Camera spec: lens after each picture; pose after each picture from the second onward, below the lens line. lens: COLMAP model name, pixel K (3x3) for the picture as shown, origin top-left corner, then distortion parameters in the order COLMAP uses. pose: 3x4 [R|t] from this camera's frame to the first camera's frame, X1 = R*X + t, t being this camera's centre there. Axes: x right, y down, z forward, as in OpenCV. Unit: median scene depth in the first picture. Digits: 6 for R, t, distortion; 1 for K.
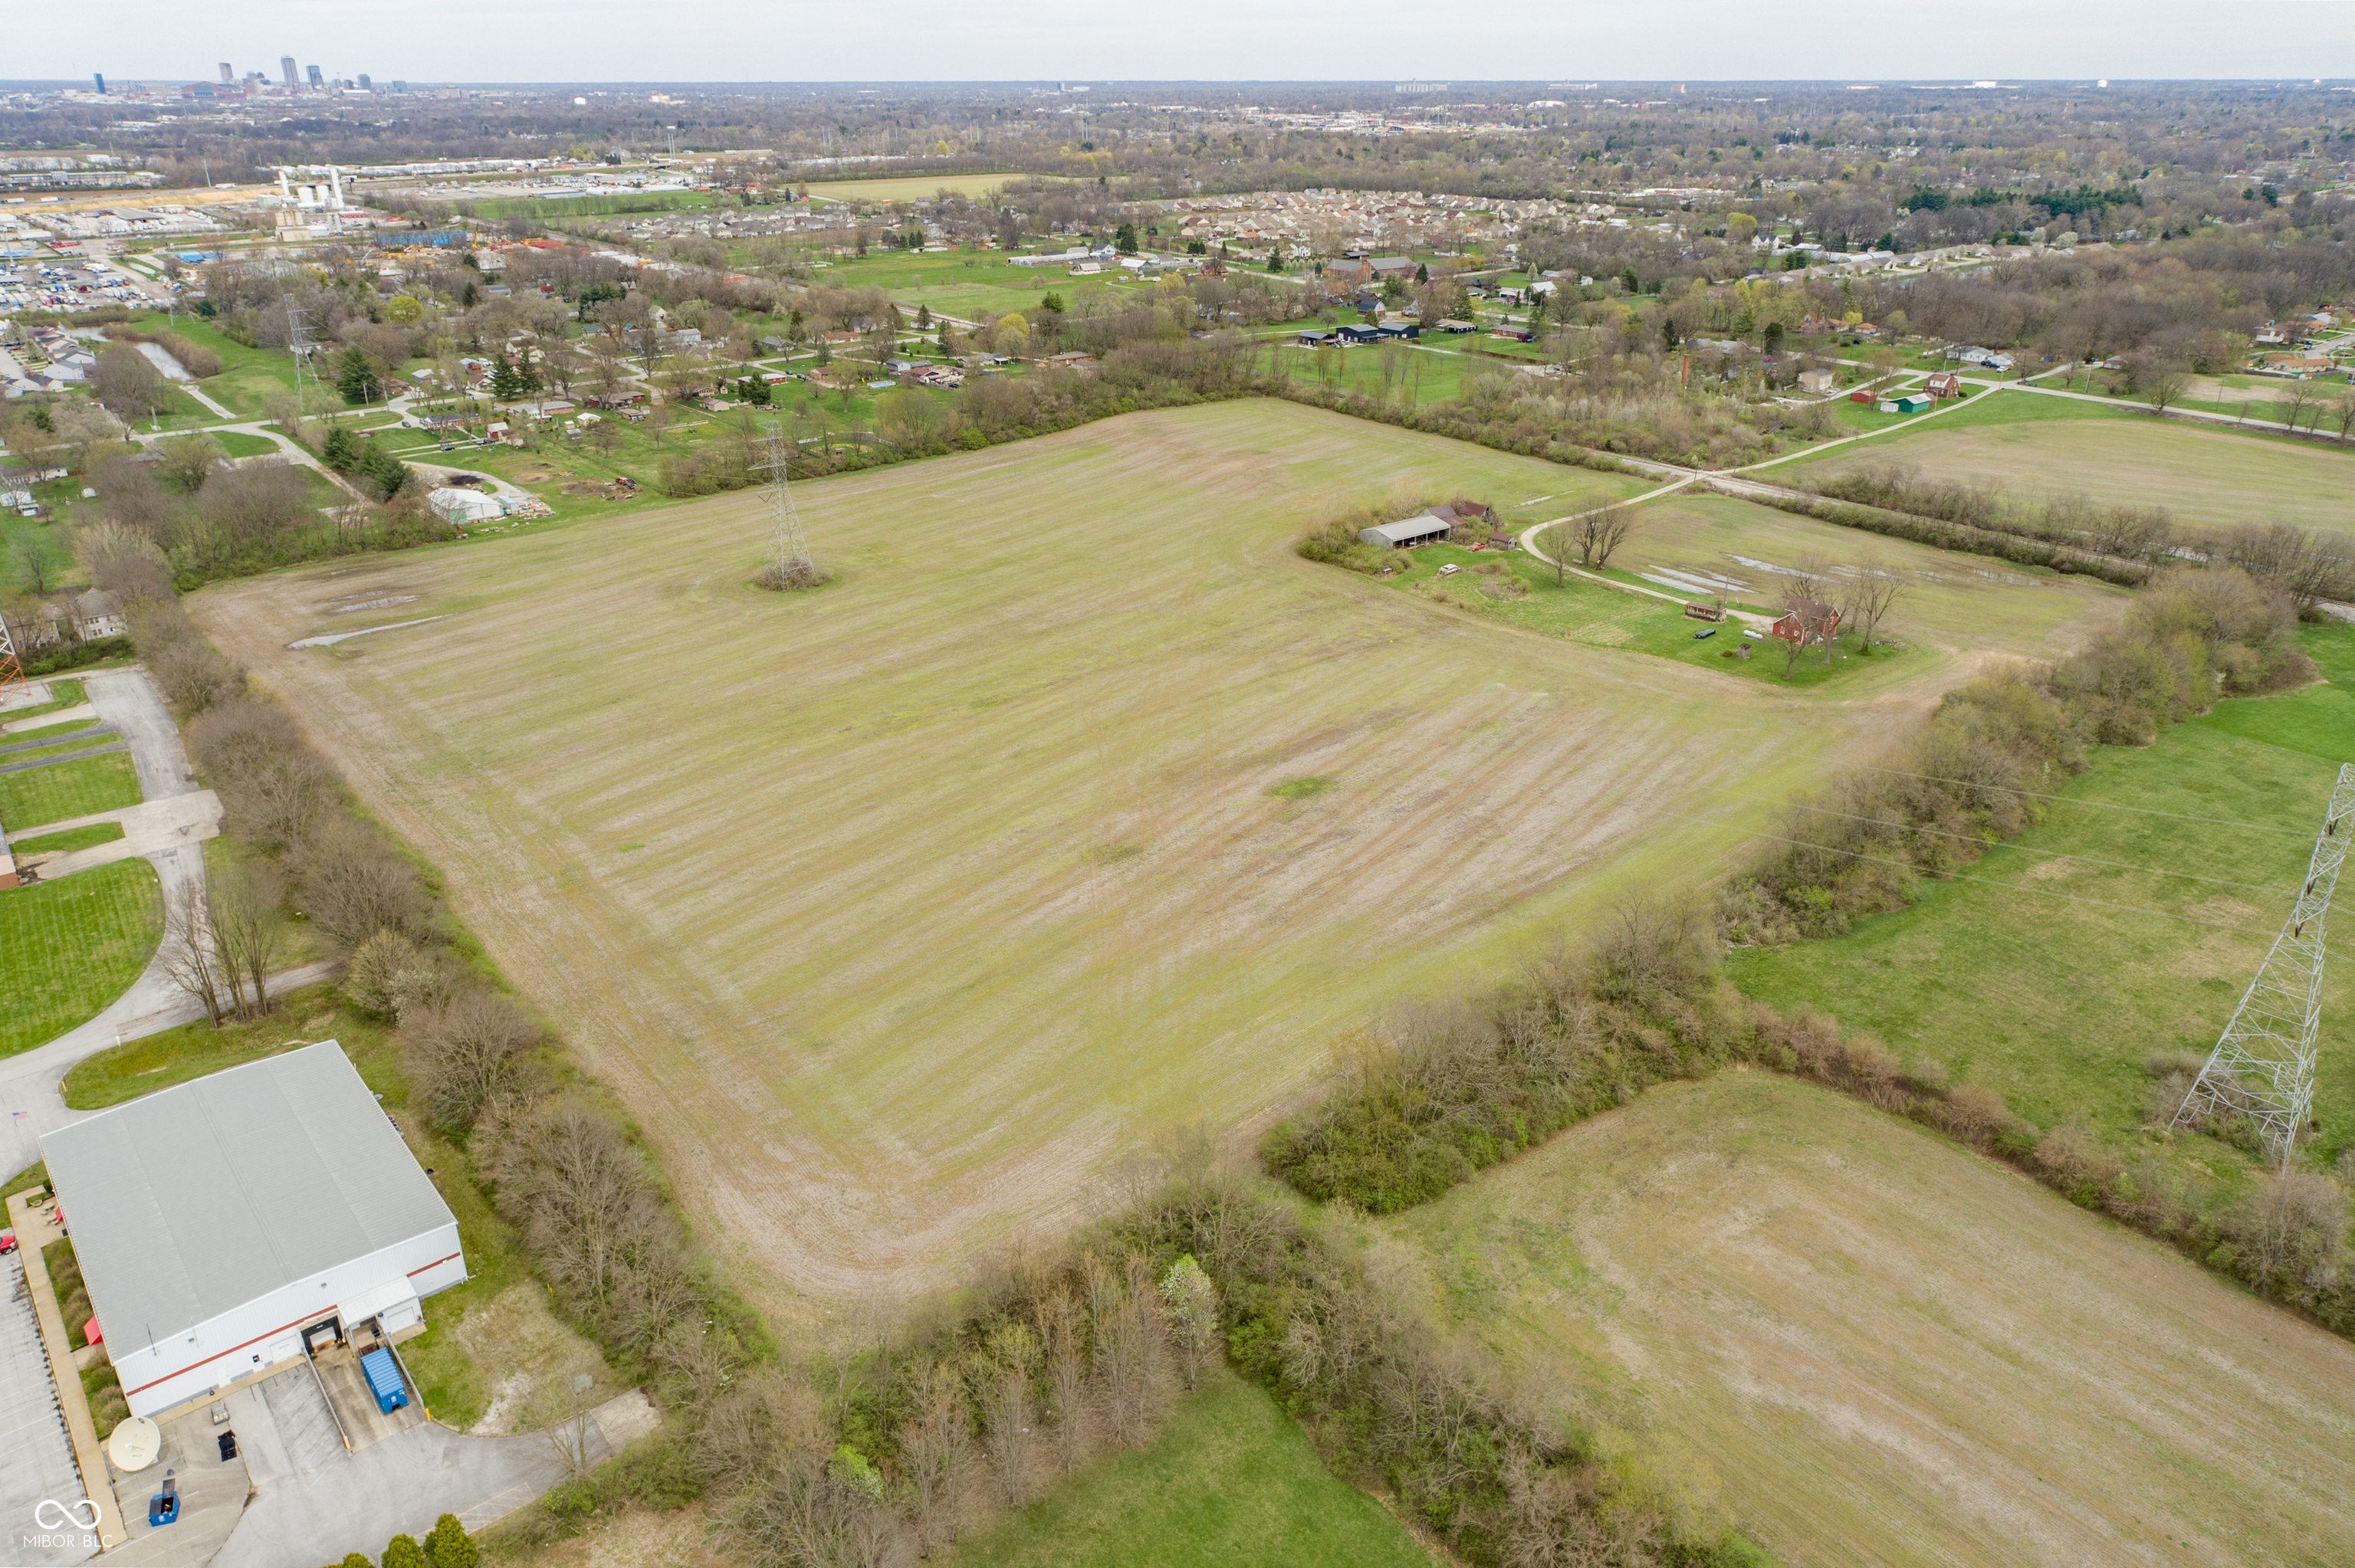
lens RADIAL K [[1594.5, 0, 1175.1], [0, 1594.5, 784.6], [0, 0, 1]] dist [-0.008776, 0.017984]
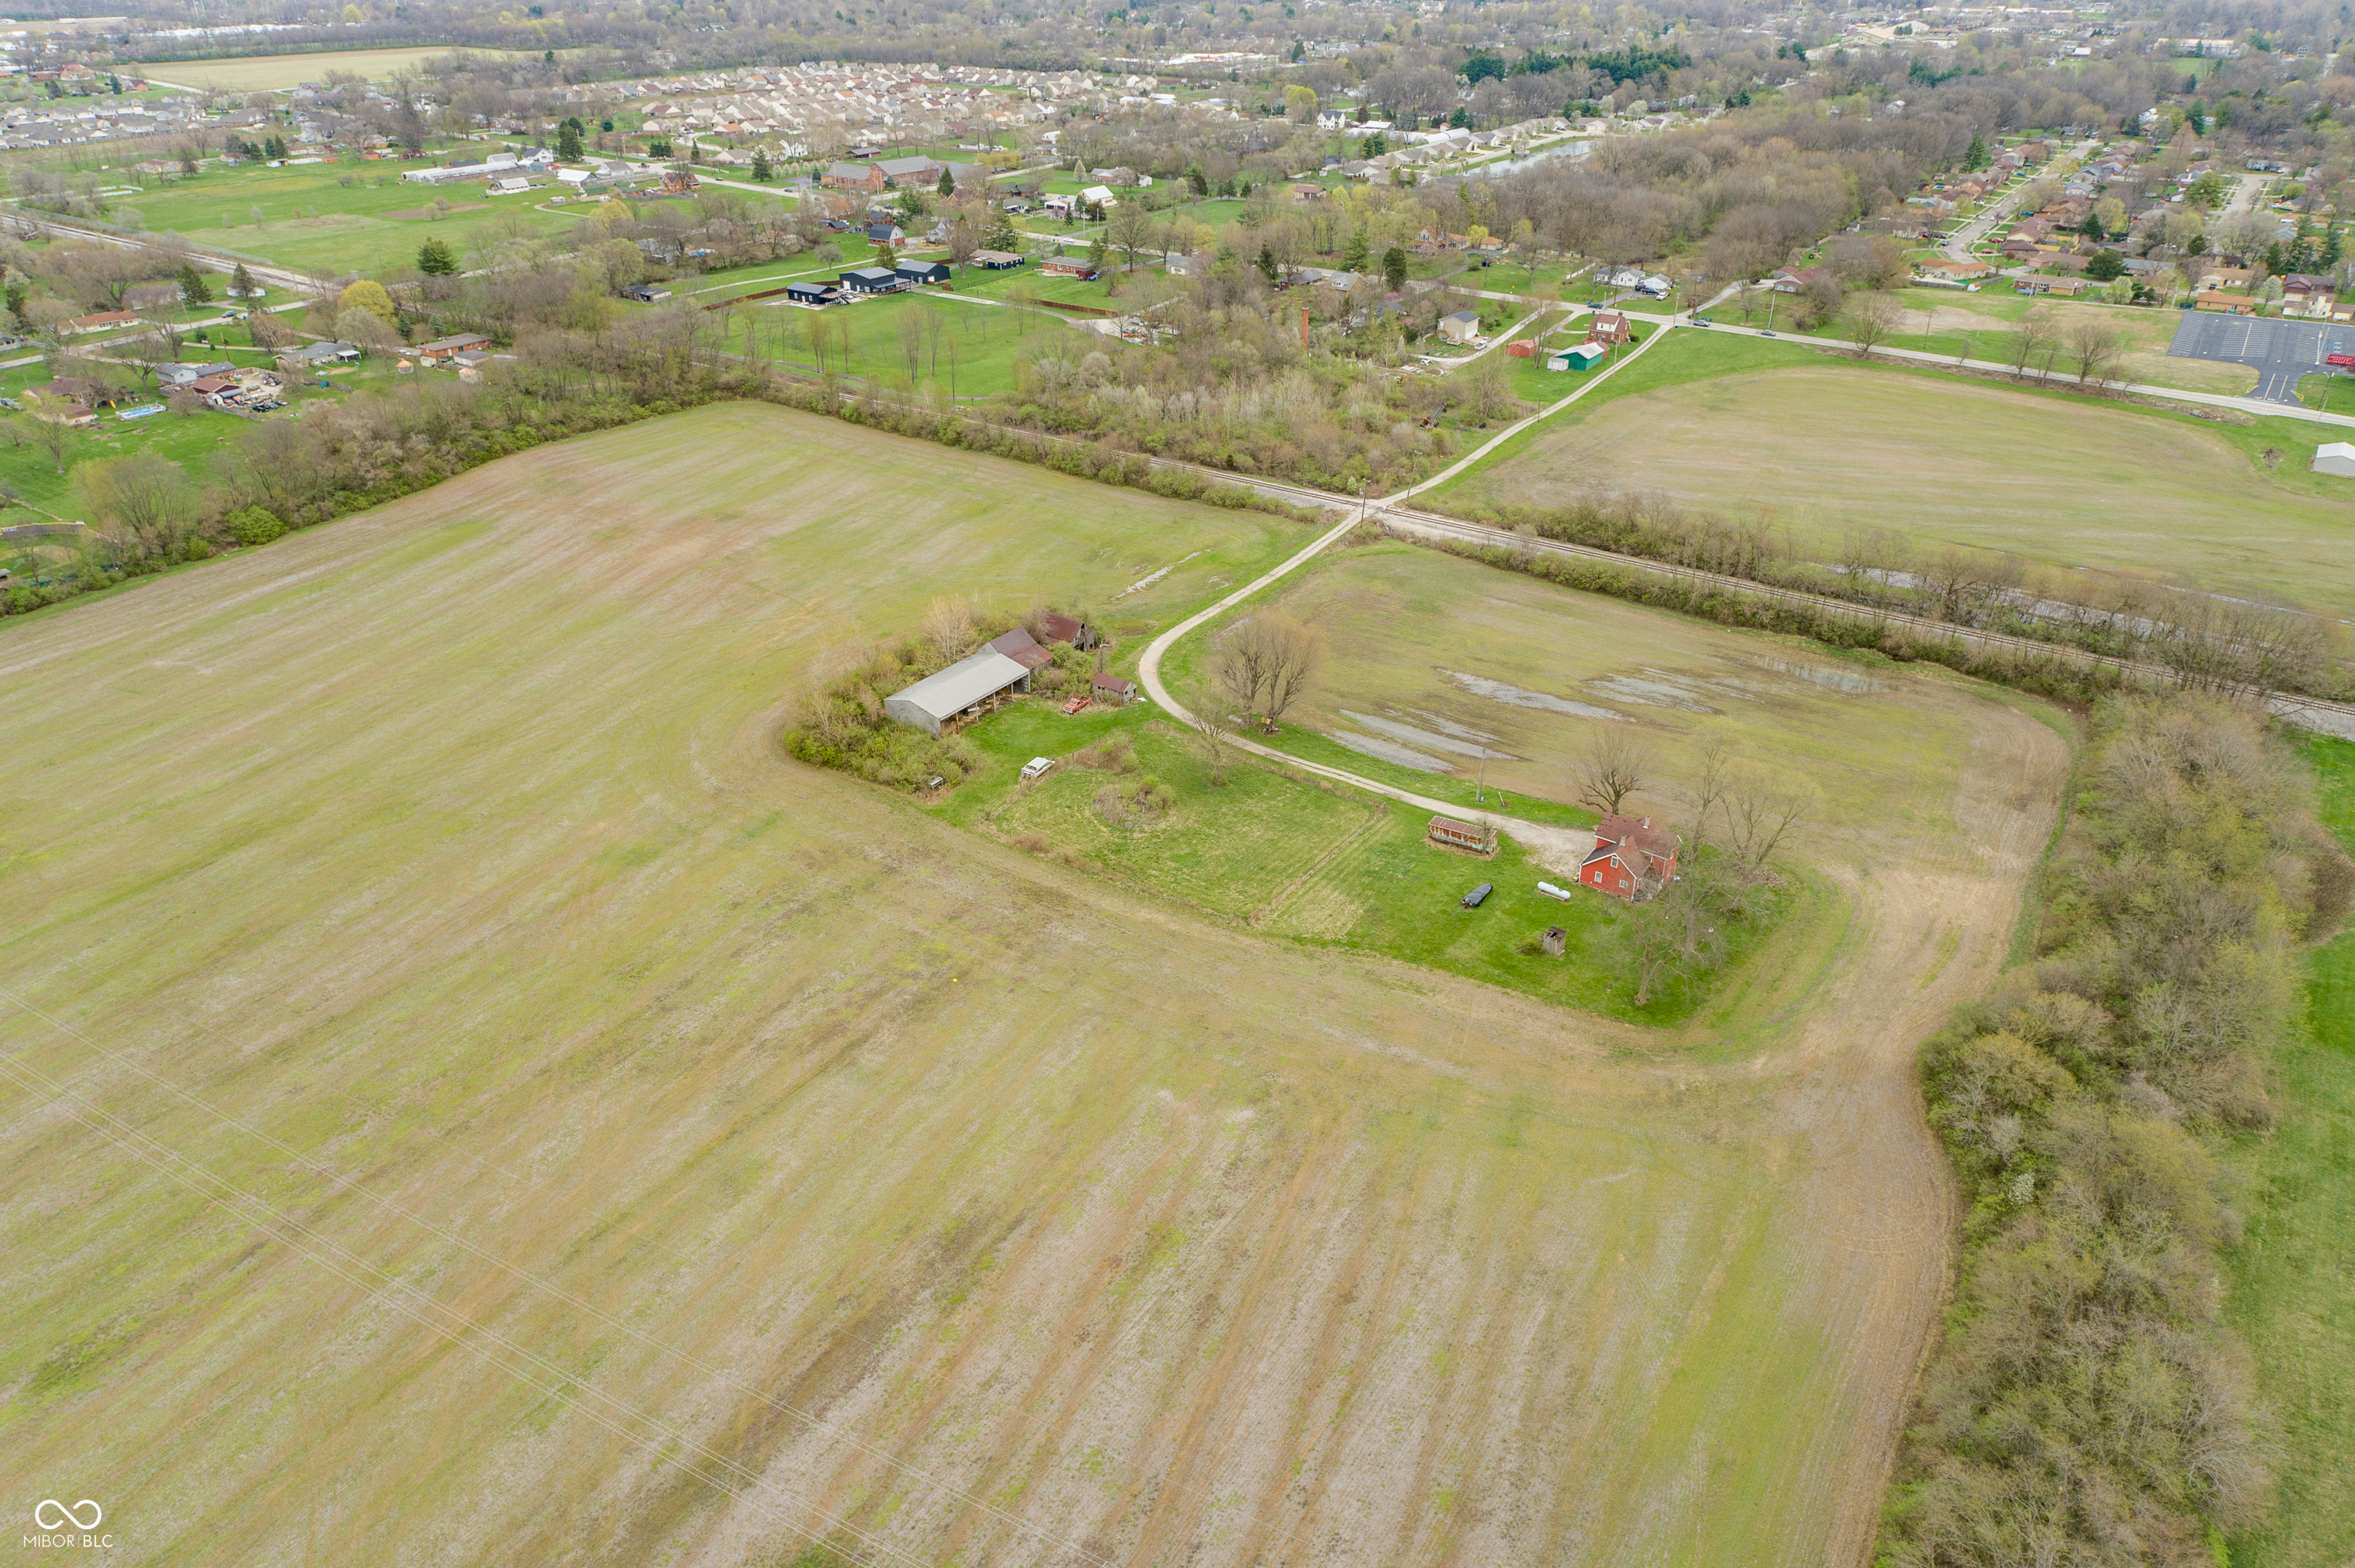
lens RADIAL K [[1594.5, 0, 1175.1], [0, 1594.5, 784.6], [0, 0, 1]] dist [-0.008776, 0.017984]
pose [[0.961981, -0.129017, 0.240721, 0.054436], [0.110340, 0.989849, 0.089574, -0.127989], [-0.249834, -0.059608, 0.966452, 0.288972]]
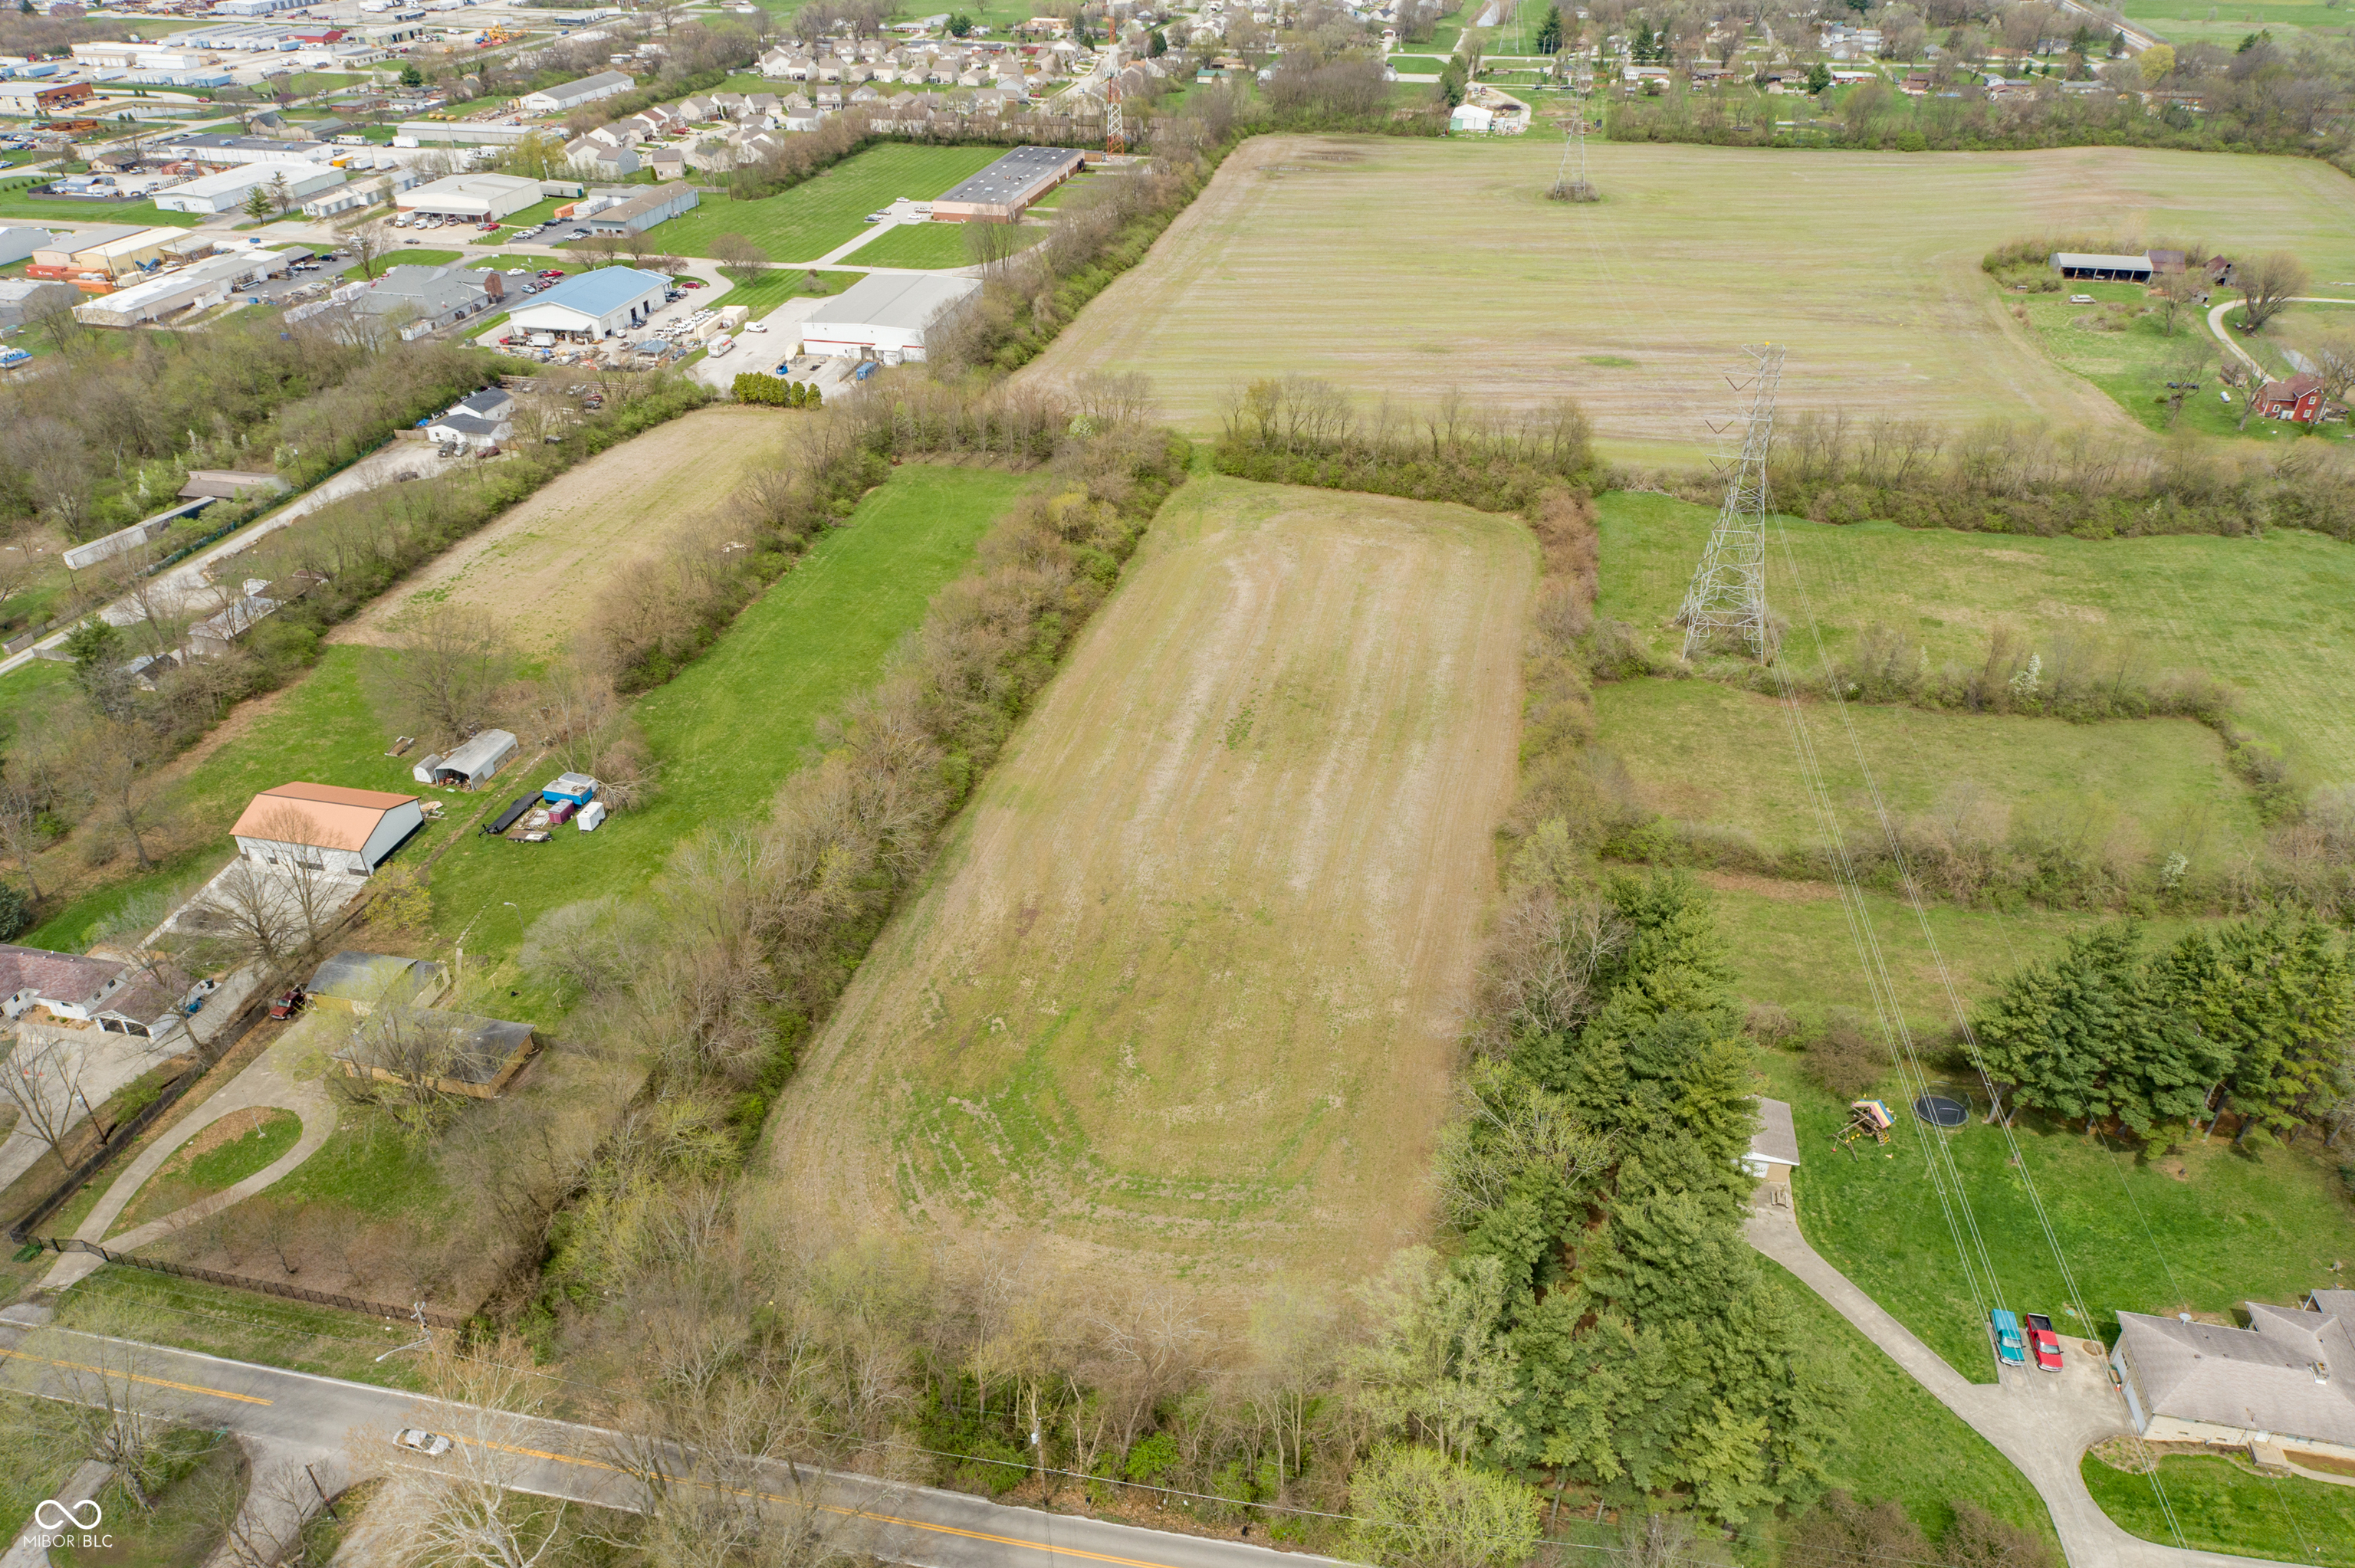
lens RADIAL K [[1594.5, 0, 1175.1], [0, 1594.5, 784.6], [0, 0, 1]] dist [-0.008776, 0.017984]
pose [[0.612387, 0.422750, -0.668031, 0.453936], [-0.320120, 0.905238, 0.279406, 0.033684], [0.722845, 0.042746, 0.689686, -0.078143]]
